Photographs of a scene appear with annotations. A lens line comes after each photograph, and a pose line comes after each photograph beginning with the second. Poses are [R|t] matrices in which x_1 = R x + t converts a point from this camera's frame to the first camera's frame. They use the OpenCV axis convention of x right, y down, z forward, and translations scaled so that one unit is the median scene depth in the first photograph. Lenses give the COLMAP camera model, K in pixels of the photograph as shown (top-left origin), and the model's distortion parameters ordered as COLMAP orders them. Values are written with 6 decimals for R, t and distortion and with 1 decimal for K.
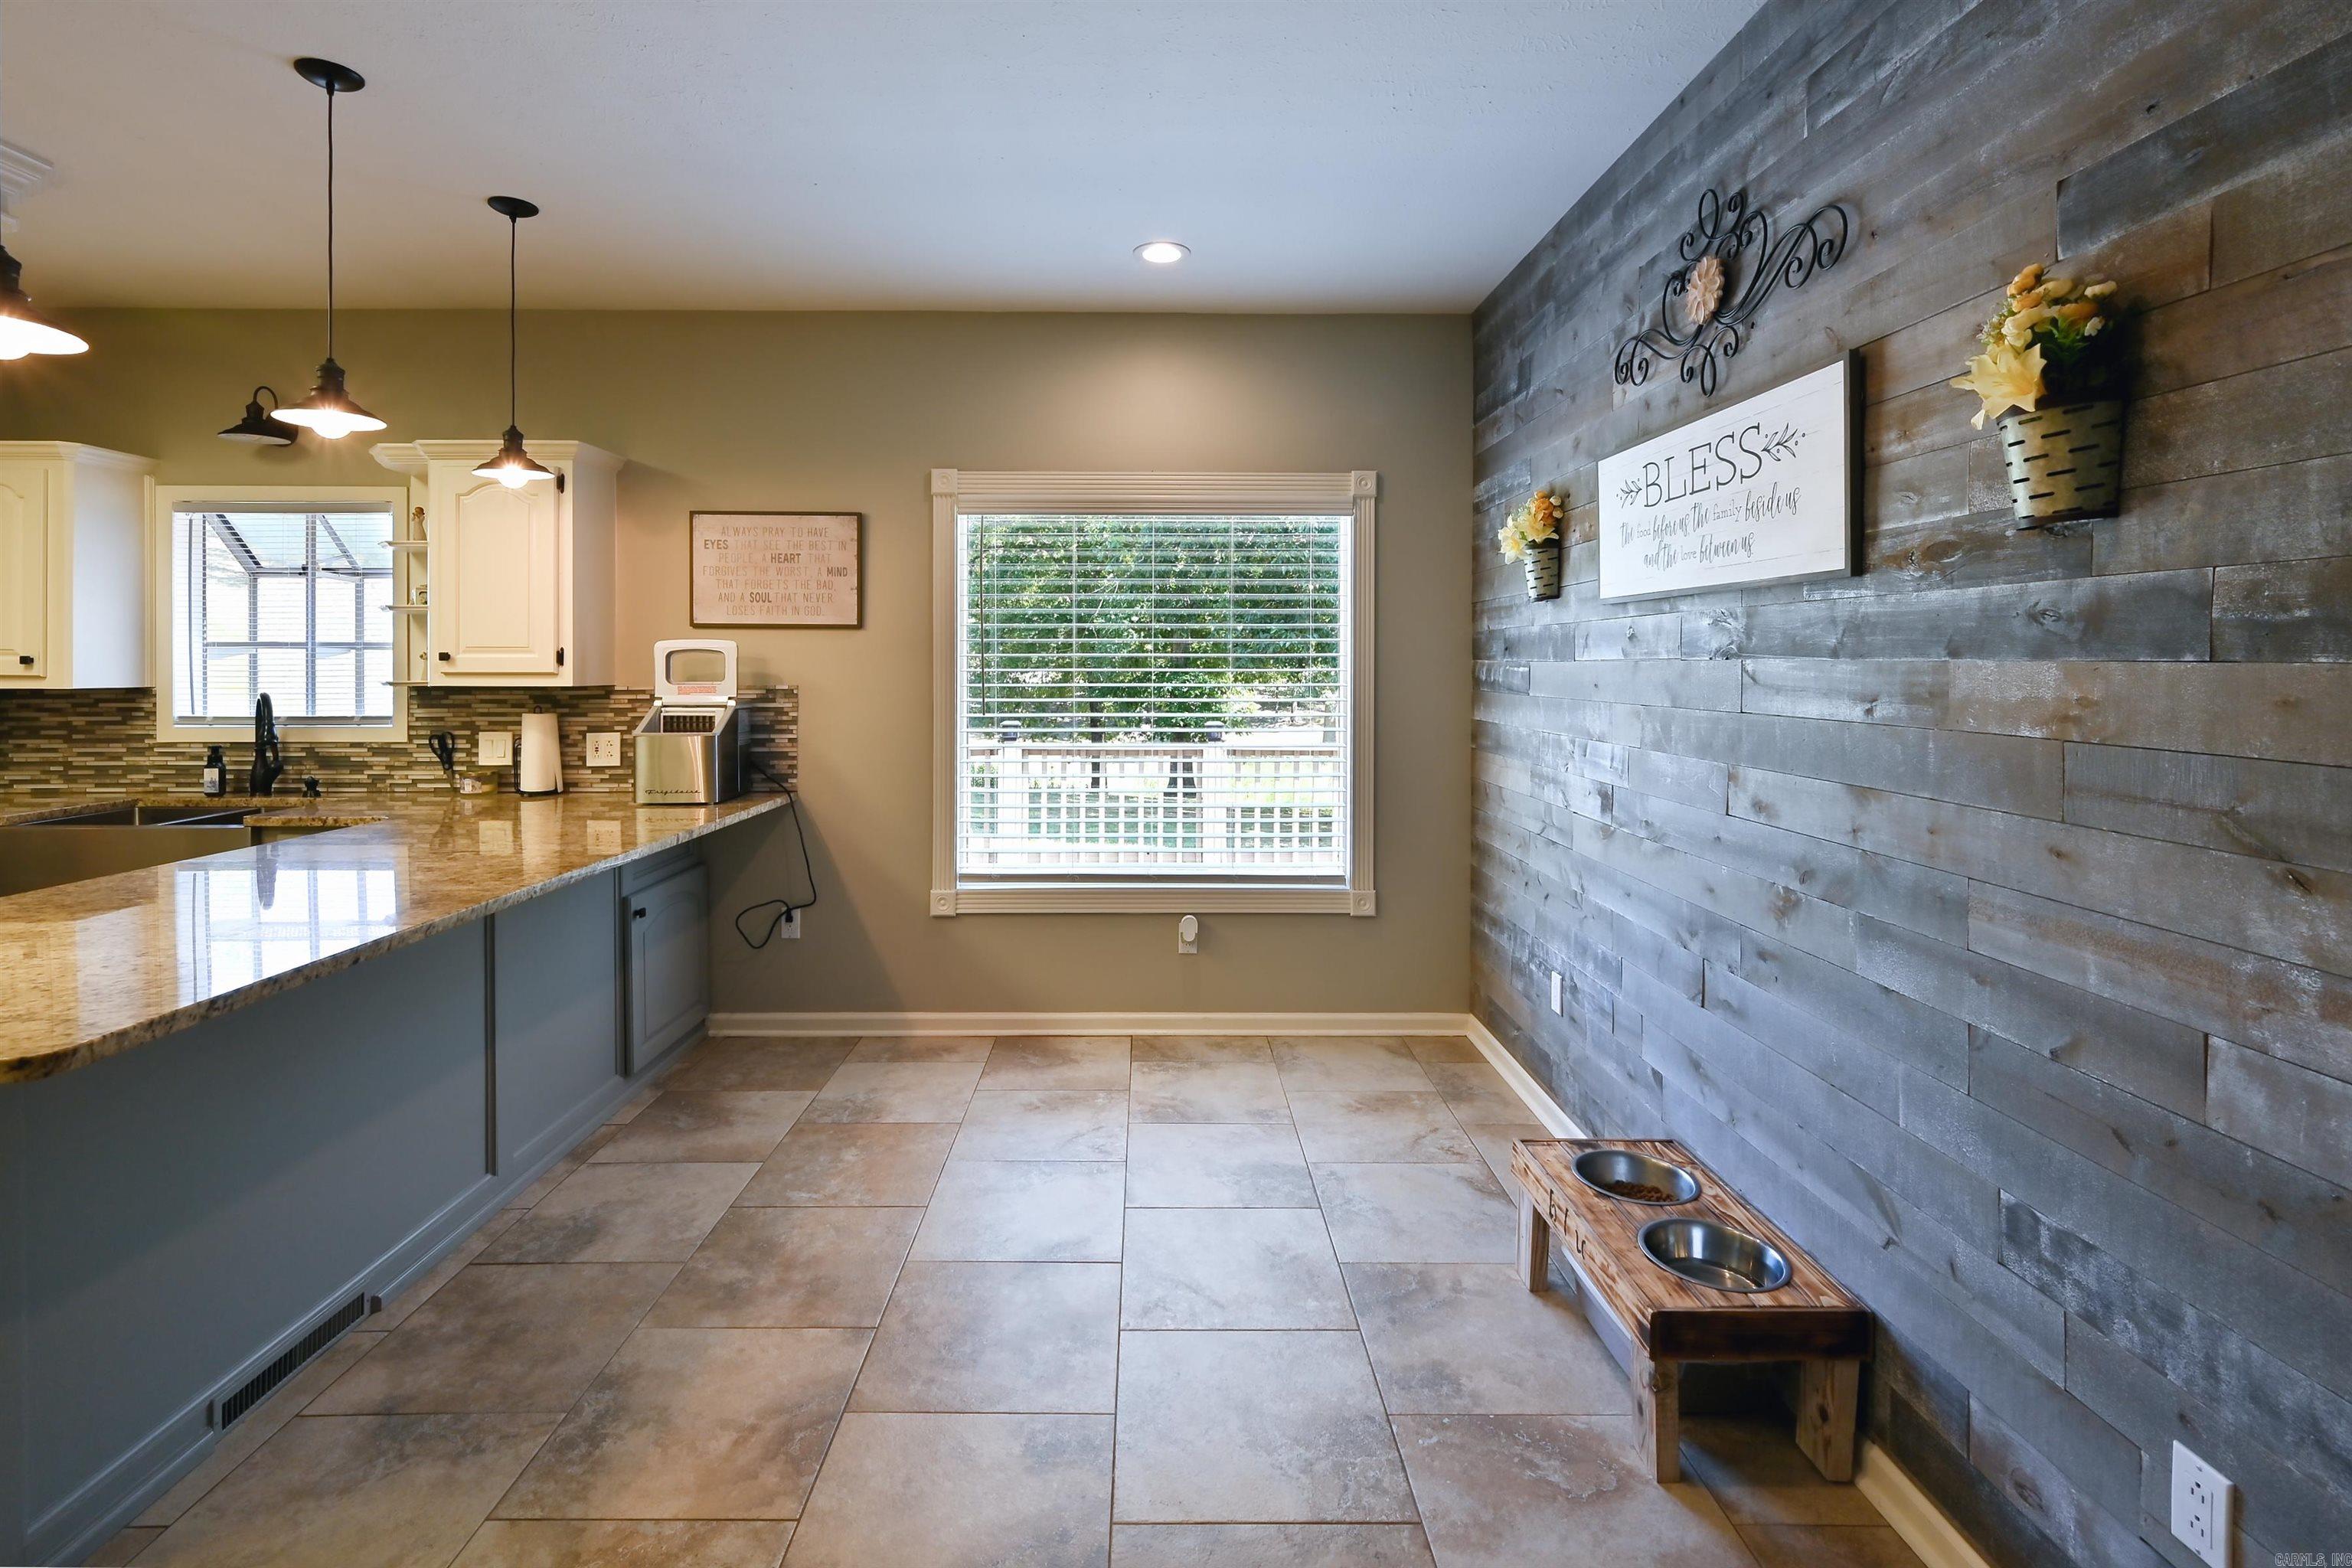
lens RADIAL K [[1067.8, 0, 1169.0], [0, 1067.8, 664.5], [0, 0, 1]] dist [-0.001682, -0.000755]
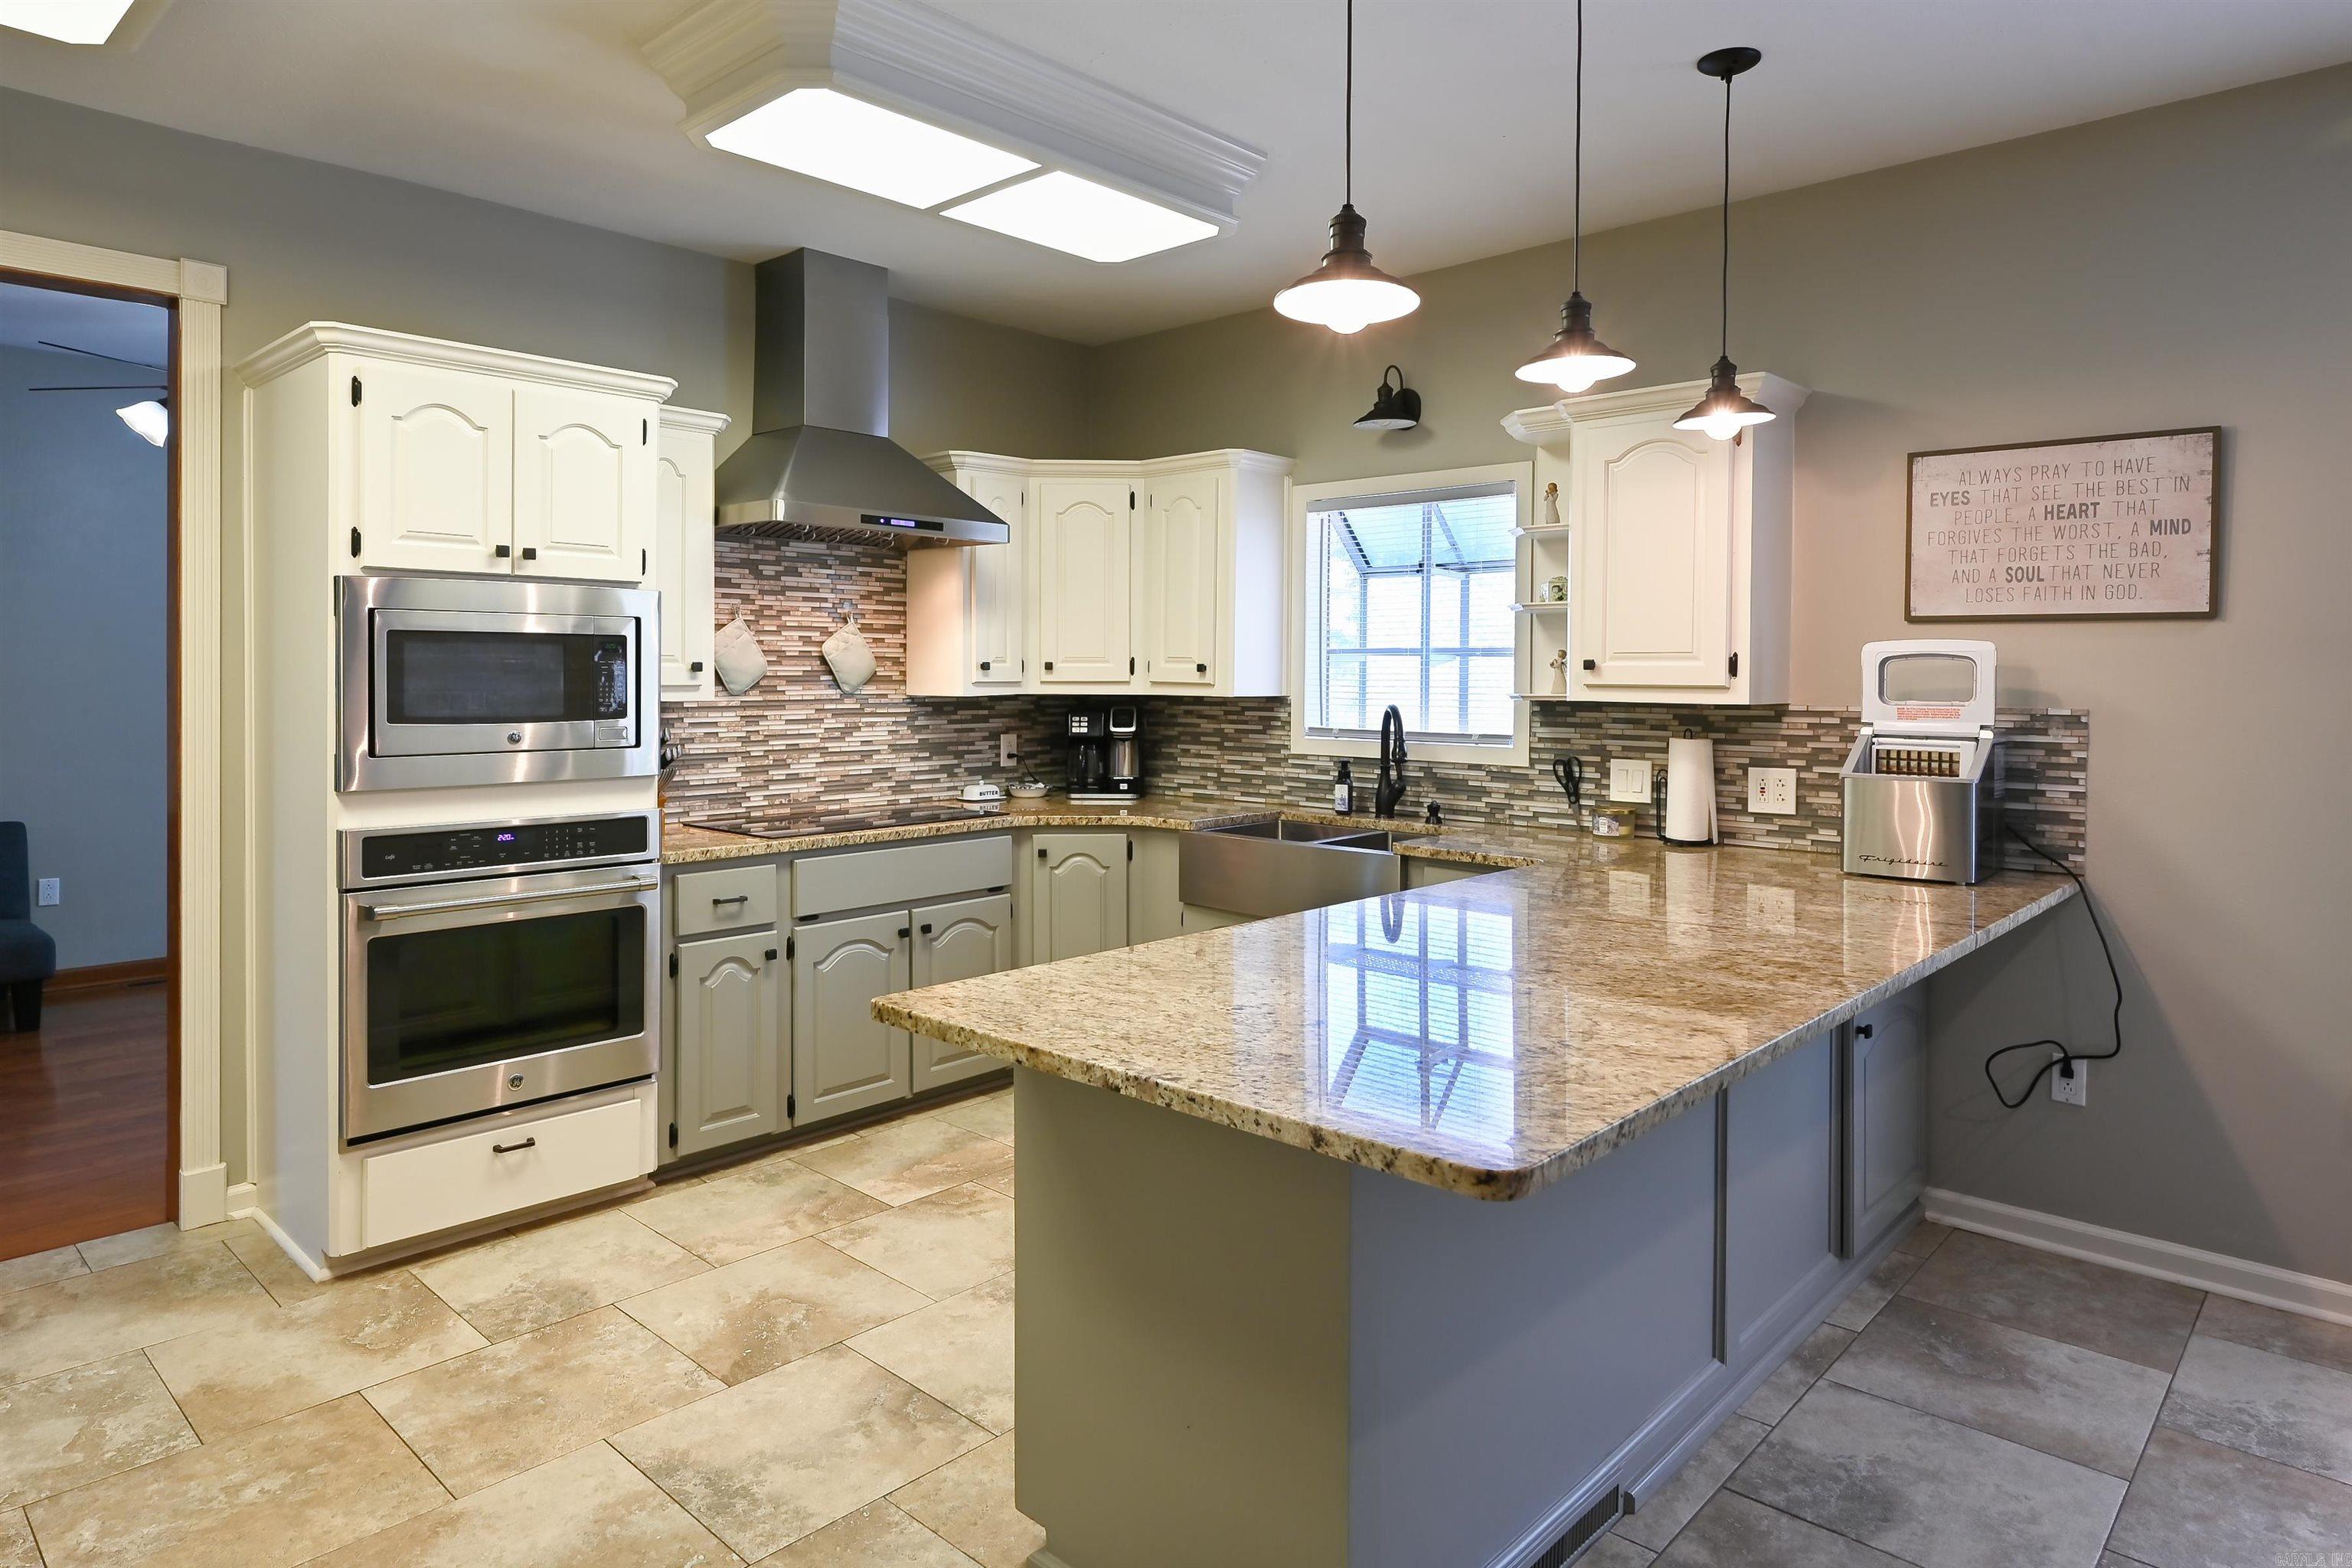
lens RADIAL K [[1378.9, 0, 1174.3], [0, 1378.9, 672.2], [0, 0, 1]] dist [0.000383, 0.000396]
pose [[0.723068, 0.004011, -0.690766, -0.172570], [-0.004061, 0.999991, 0.001555, -0.001926], [0.690765, 0.001681, 0.723077, 0.027568]]
